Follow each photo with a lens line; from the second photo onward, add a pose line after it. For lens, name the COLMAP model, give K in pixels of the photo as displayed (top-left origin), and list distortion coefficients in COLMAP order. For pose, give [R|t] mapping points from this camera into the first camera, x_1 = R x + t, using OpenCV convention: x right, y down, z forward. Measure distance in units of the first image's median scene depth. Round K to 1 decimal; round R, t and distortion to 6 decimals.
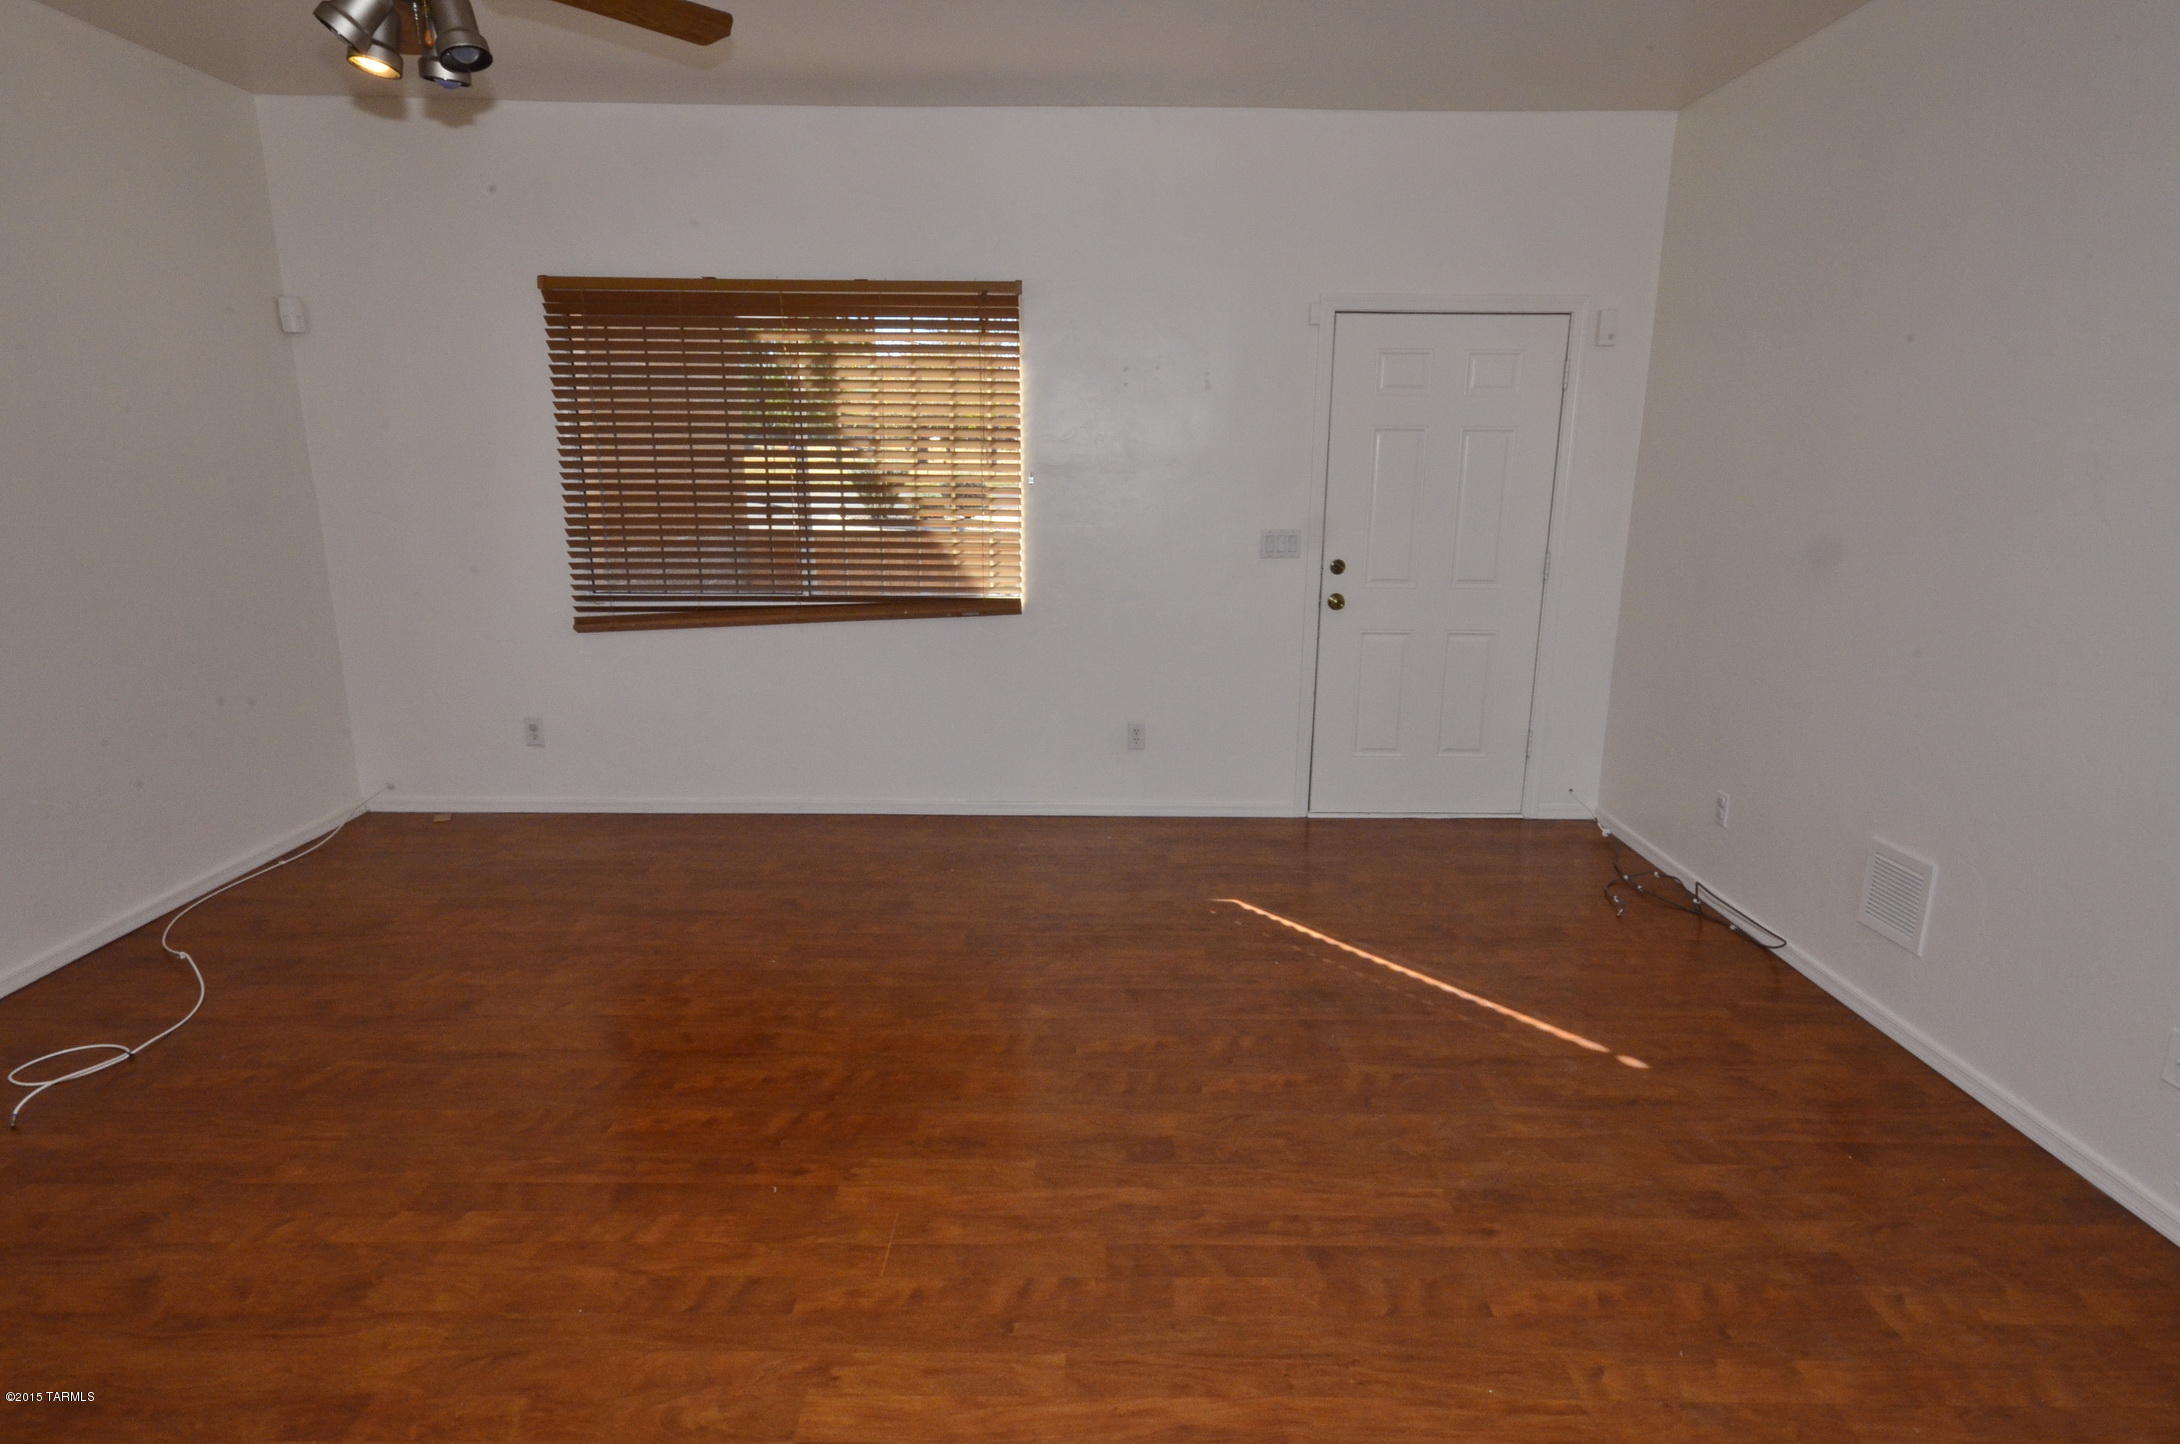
lens RADIAL K [[1187.7, 0, 1098.3], [0, 1187.7, 737.8], [0, 0, 1]] dist [0.026302, -0.000289]
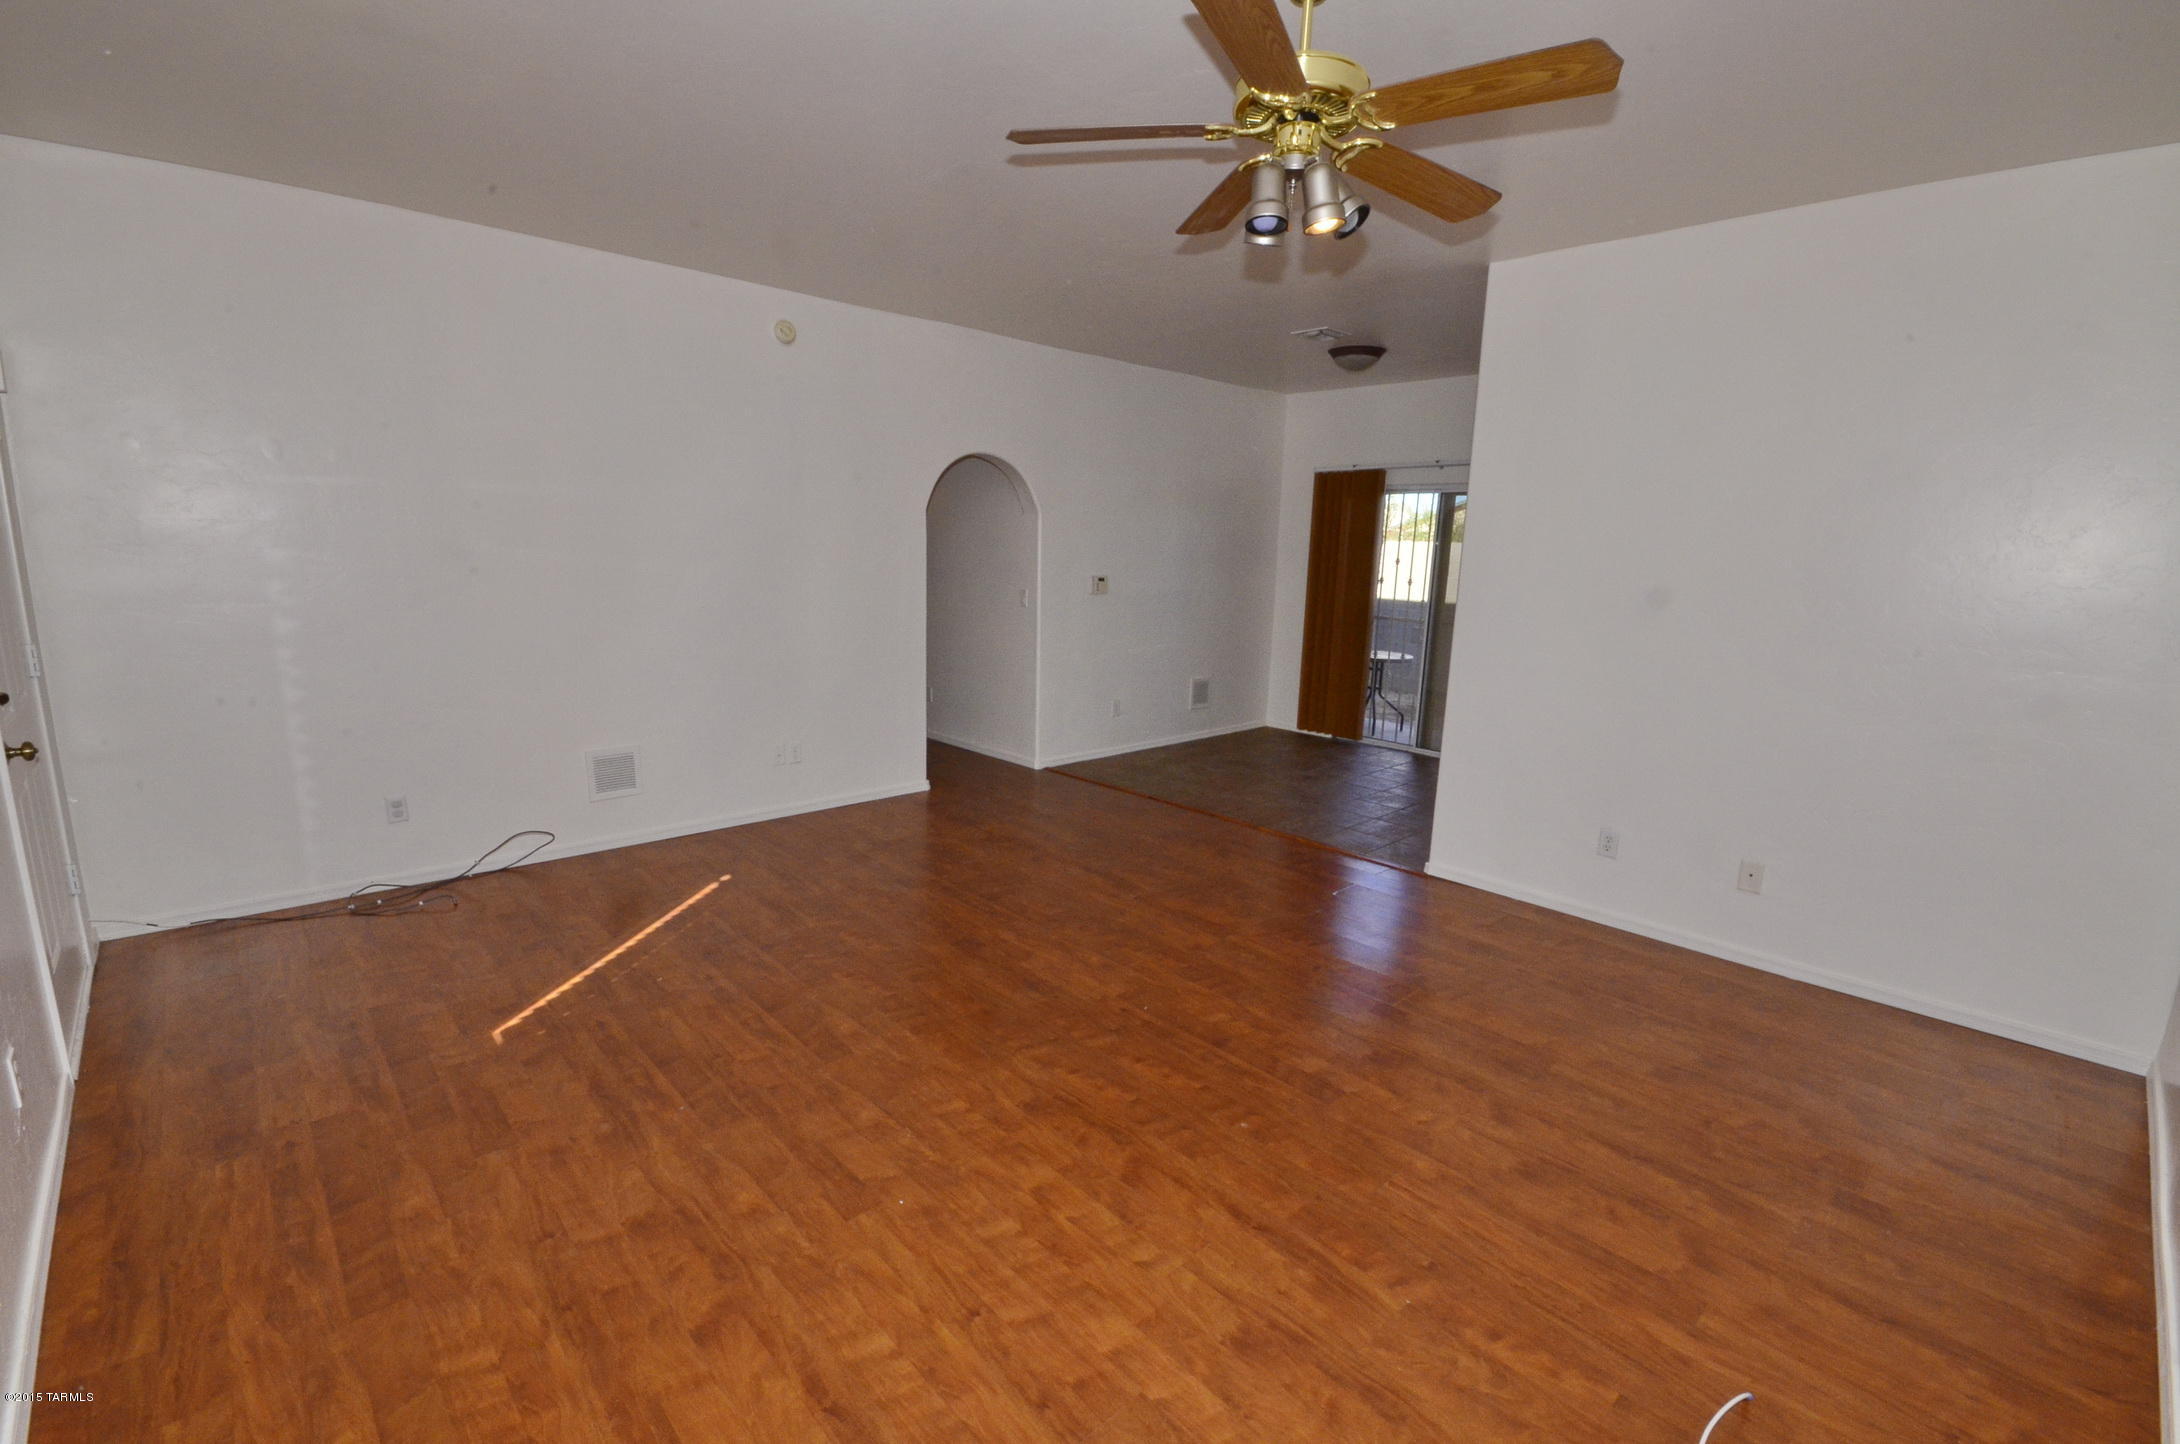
lens RADIAL K [[967.8, 0, 1077.4], [0, 967.8, 722.3], [0, 0, 1]] dist [-0.001957, -0.000933]
pose [[-0.670307, -0.163720, 0.723799, -0.762496], [0.143201, 0.928489, 0.342638, -0.302573], [-0.728136, 0.333321, -0.598928, 1.207163]]
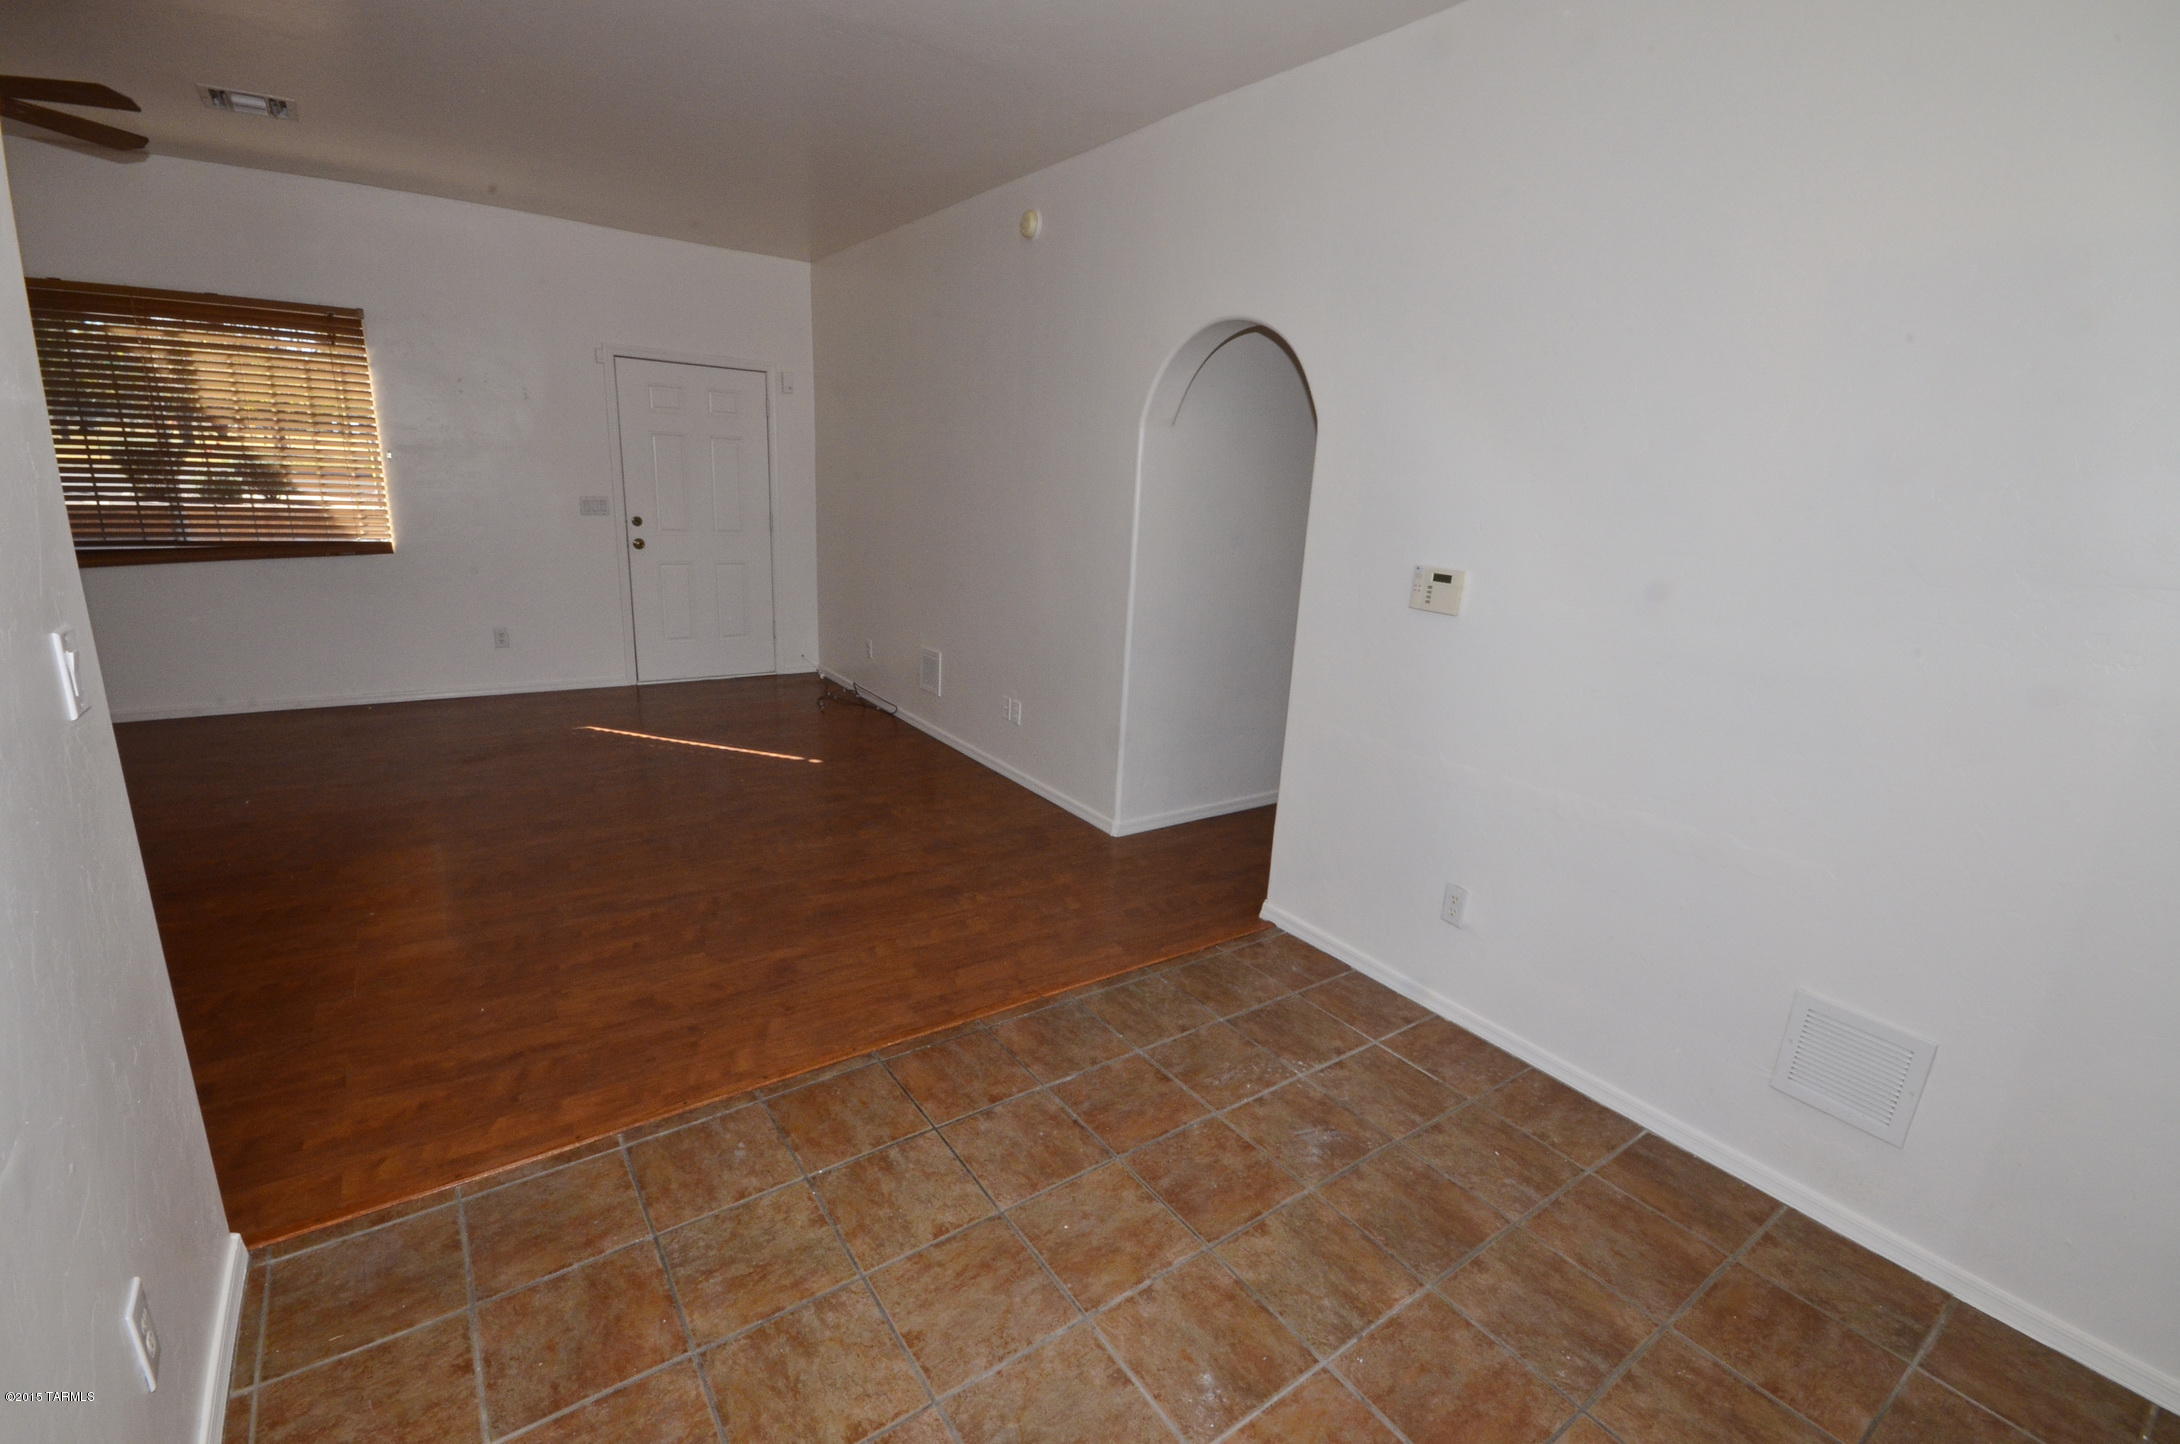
lens RADIAL K [[943.7, 0, 1087.3], [0, 943.7, 737.0], [0, 0, 1]] dist [0.000658, -0.005745]
pose [[0.821990, -0.117719, 0.557203, -0.049849], [0.088835, 0.992930, 0.078723, 0.126719], [-0.562531, -0.015211, 0.826636, -0.493759]]
